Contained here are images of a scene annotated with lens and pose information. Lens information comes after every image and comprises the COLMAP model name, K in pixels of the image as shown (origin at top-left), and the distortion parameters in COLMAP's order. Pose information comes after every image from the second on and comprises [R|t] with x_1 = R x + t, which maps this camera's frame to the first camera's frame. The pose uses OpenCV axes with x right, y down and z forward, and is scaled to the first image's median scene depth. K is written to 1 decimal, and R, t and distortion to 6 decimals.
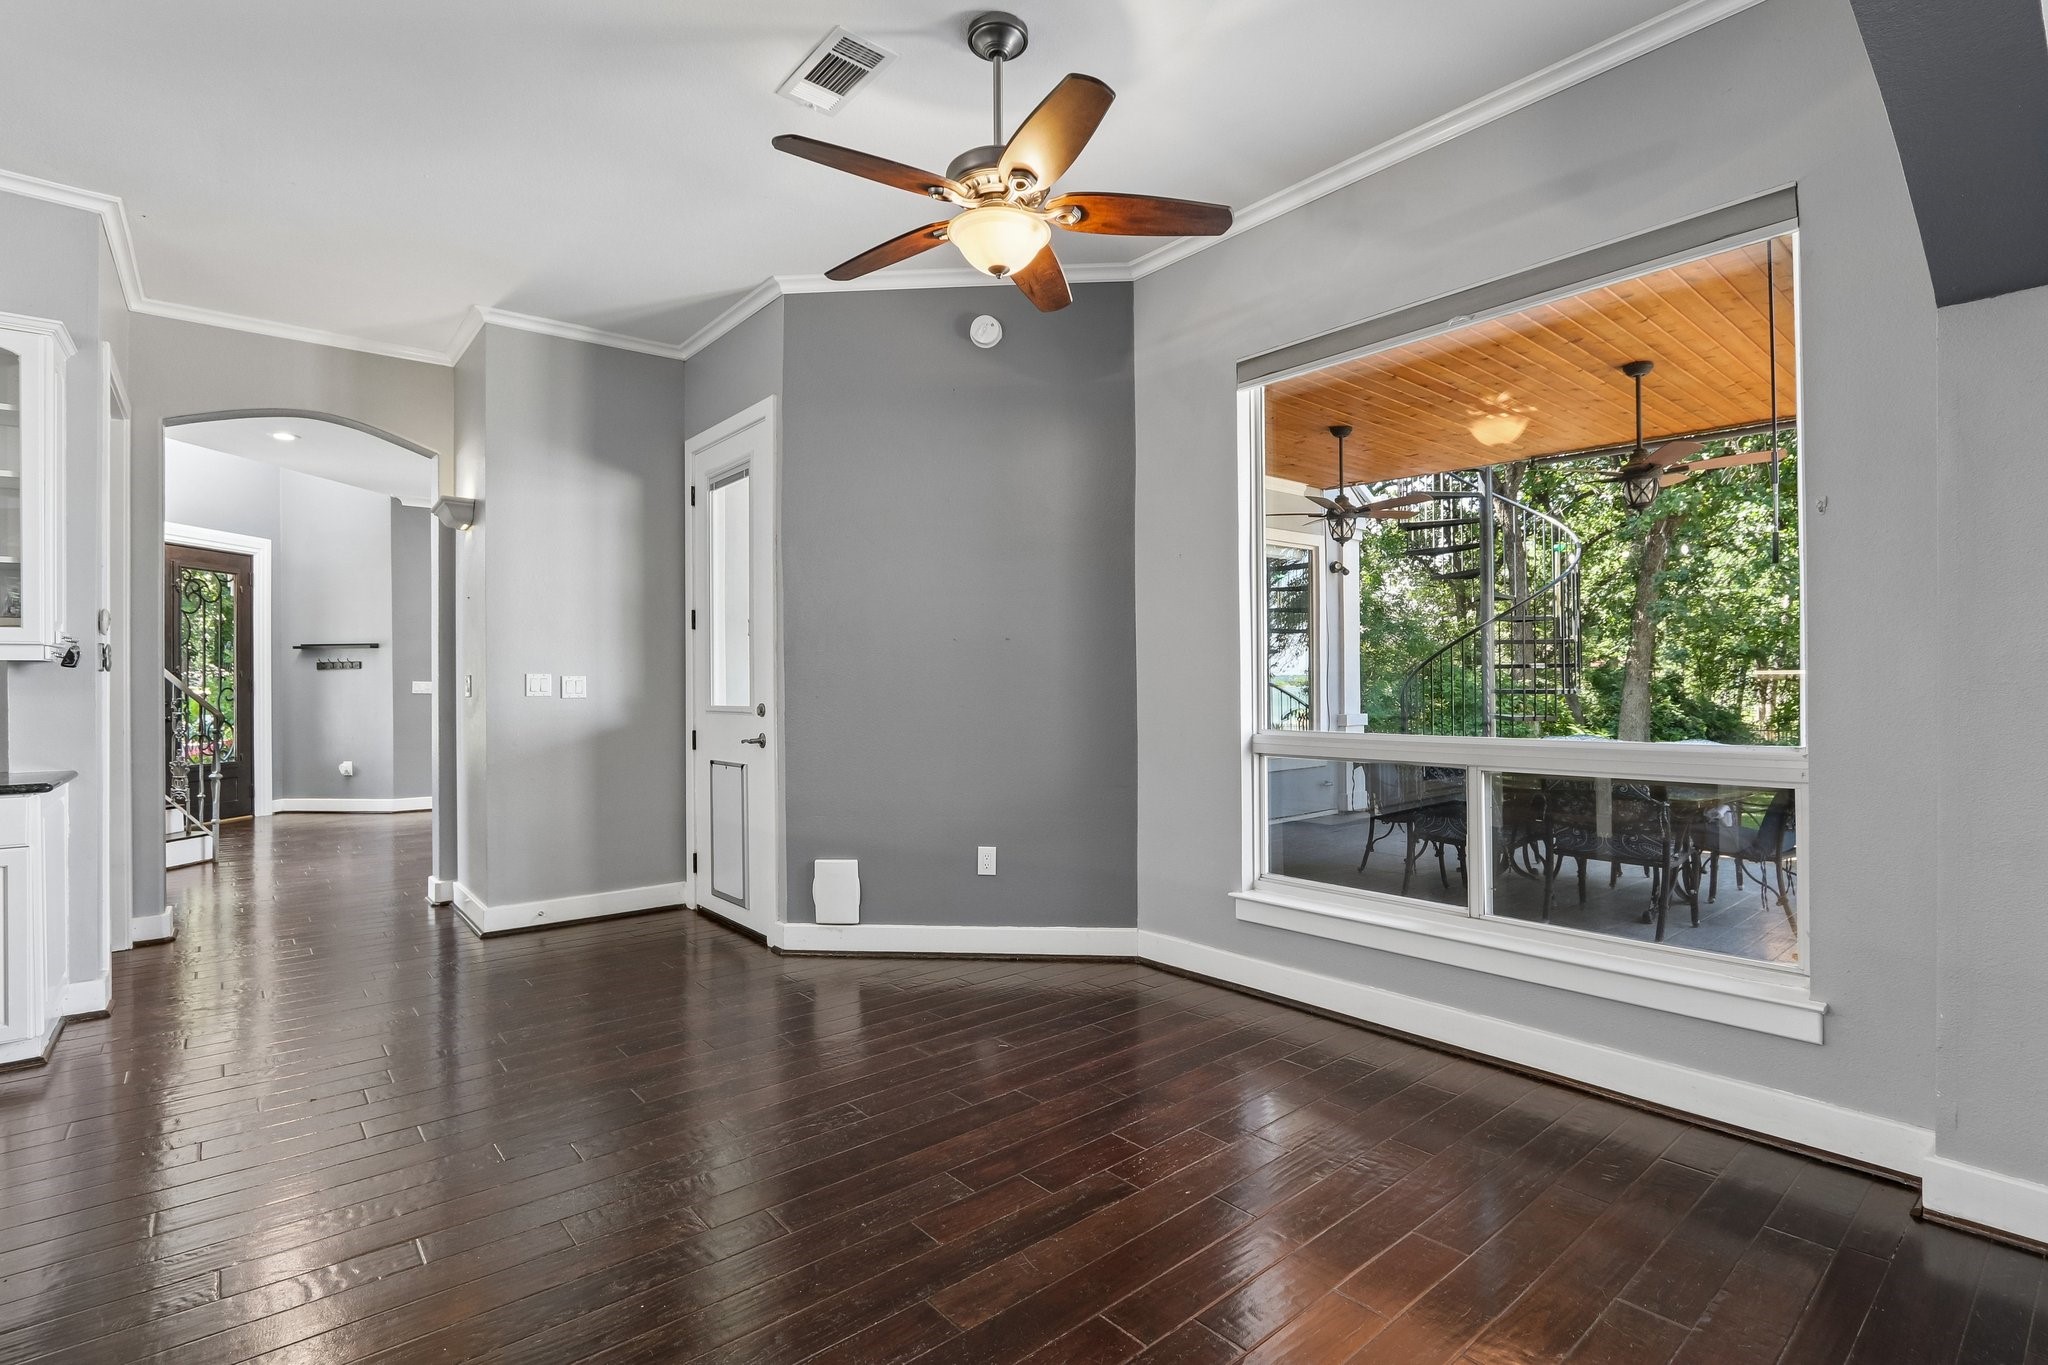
lens RADIAL K [[967.9, 0, 1033.9], [0, 967.9, 670.4], [0, 0, 1]] dist [-0.008897, -0.000316]
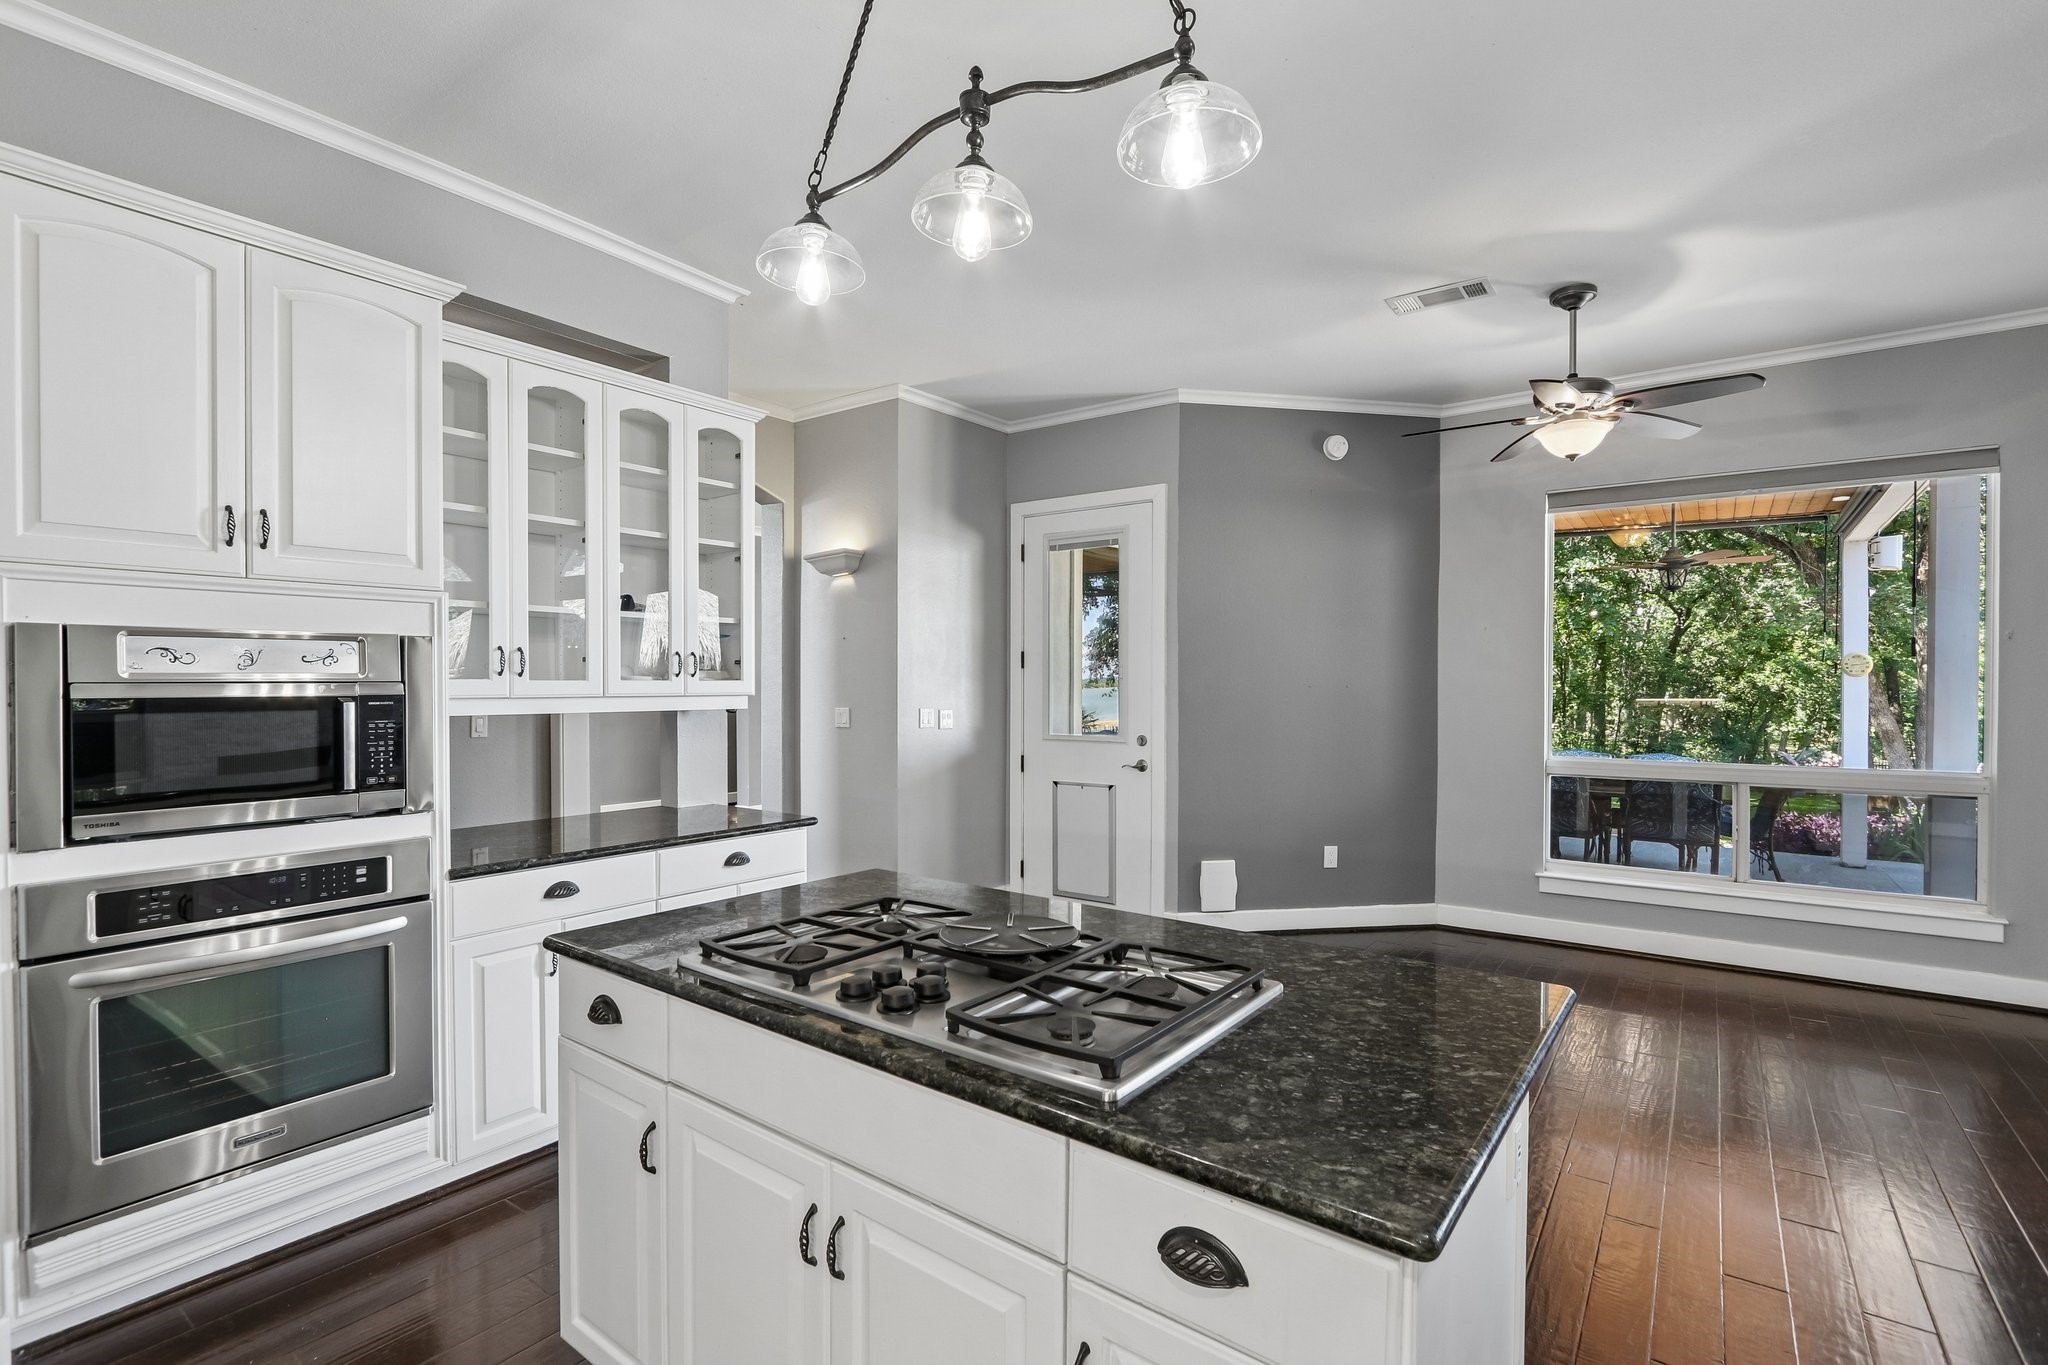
lens RADIAL K [[941.2, 0, 1024.8], [0, 941.2, 690.5], [0, 0, 1]] dist [-0.012106, 0.001083]
pose [[0.971525, 0.008899, 0.236769, -0.732021], [-0.013672, 0.999735, 0.018526, -0.043603], [-0.236541, -0.021236, 0.971389, -0.121569]]
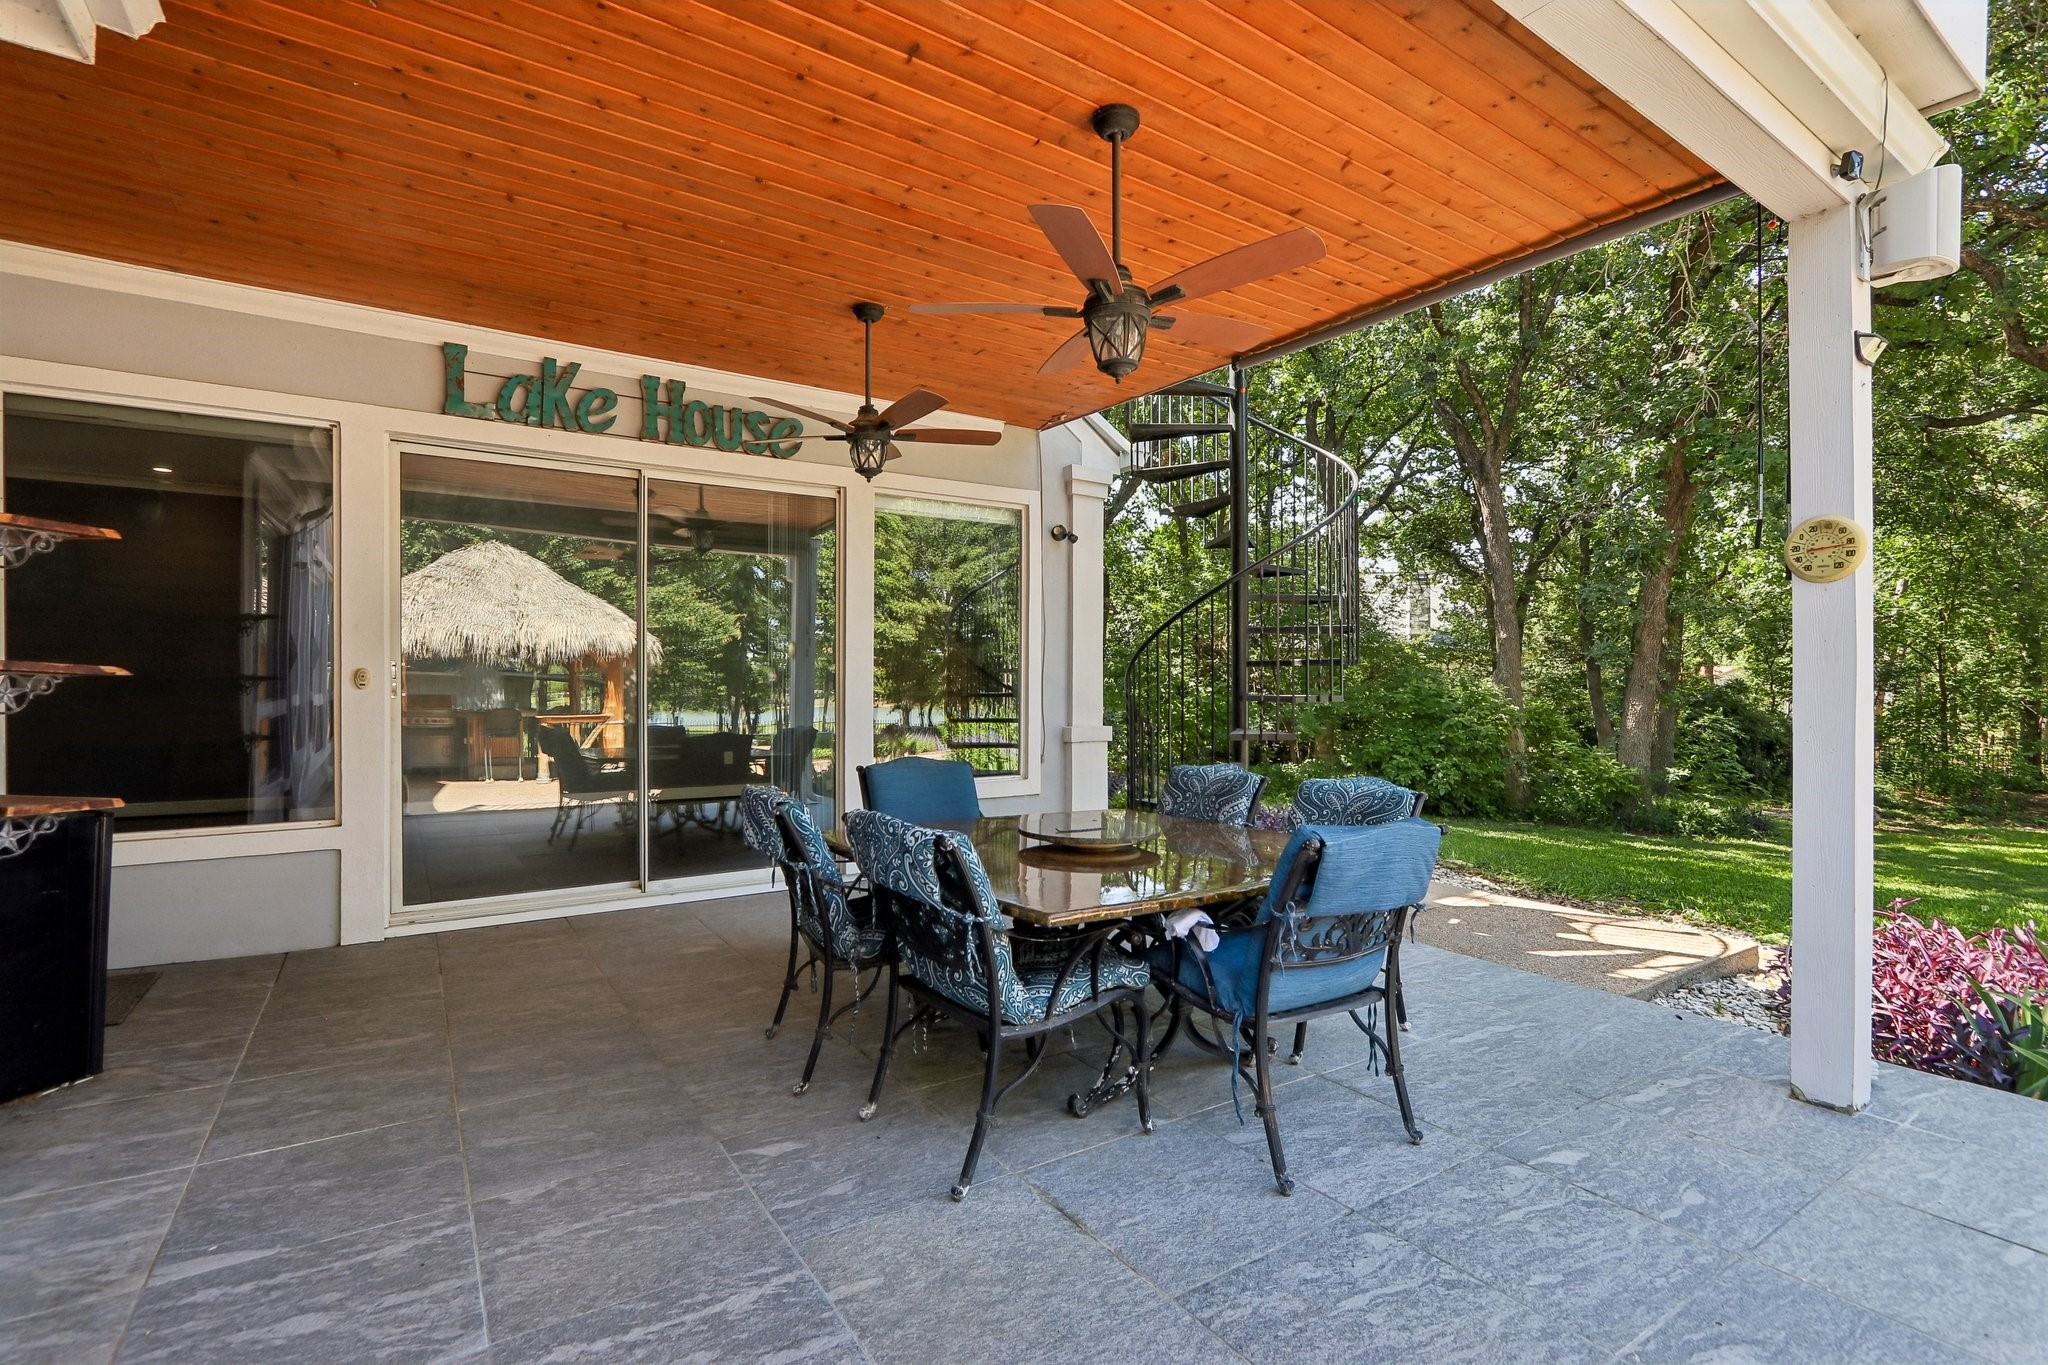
lens RADIAL K [[941.2, 0, 1024.8], [0, 941.2, 690.5], [0, 0, 1]] dist [-0.012106, 0.001083]
pose [[0.993635, 0.007007, -0.112426, 0.781383], [-0.005300, 0.999866, 0.015480, 0.014844], [0.112520, -0.014786, 0.993539, 0.539275]]
